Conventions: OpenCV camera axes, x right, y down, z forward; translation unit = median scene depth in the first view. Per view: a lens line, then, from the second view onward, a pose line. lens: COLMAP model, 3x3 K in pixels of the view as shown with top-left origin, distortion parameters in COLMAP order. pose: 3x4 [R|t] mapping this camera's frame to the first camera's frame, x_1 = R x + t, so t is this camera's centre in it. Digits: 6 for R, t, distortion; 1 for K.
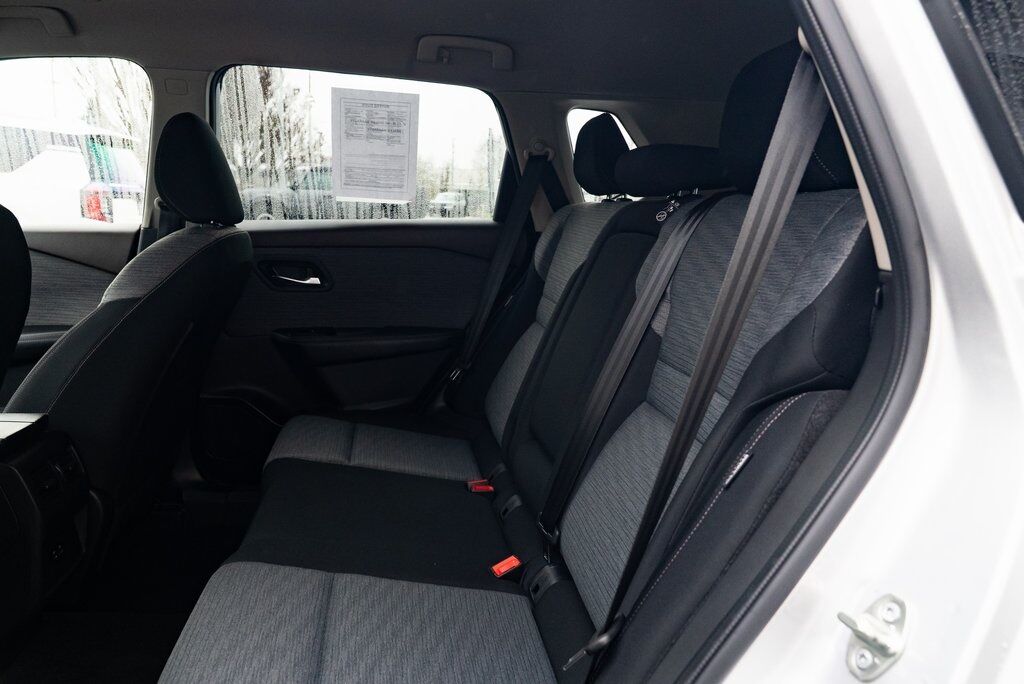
lens RADIAL K [[695.0, 0, 512.0], [0, 695.0, 342.0], [0, 0, 1]] dist [-0.038840, 0.026027]
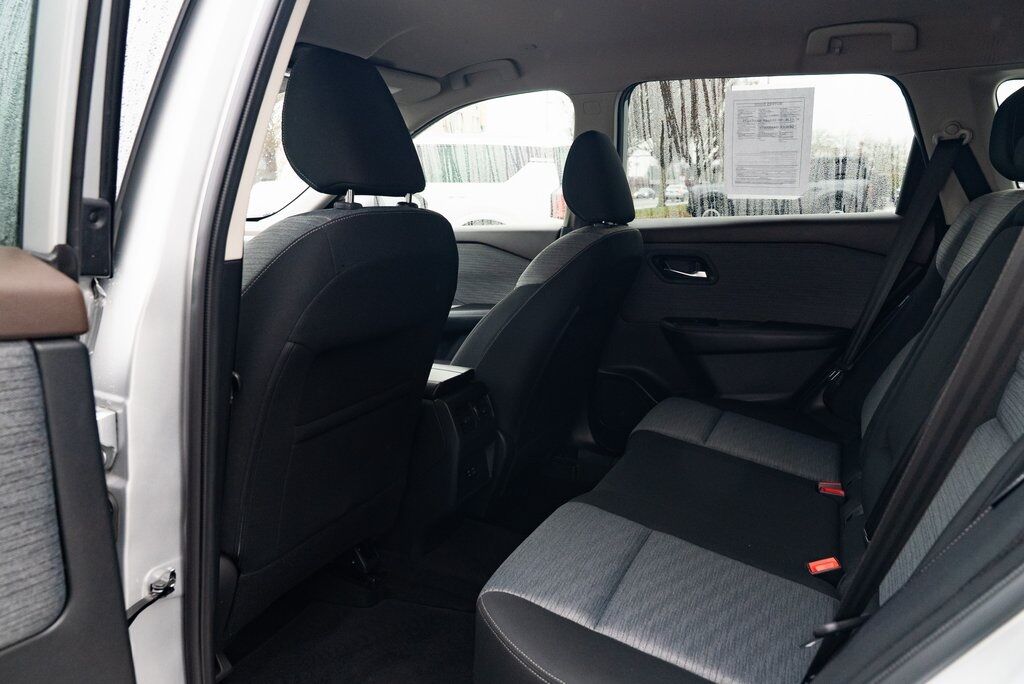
lens RADIAL K [[695.0, 0, 512.0], [0, 695.0, 342.0], [0, 0, 1]] dist [-0.038840, 0.026027]
pose [[0.811532, 0.076793, -0.579239, 0.110672], [-0.072617, 0.996896, 0.030425, 0.004633], [0.579778, 0.017372, 0.814590, -0.040578]]
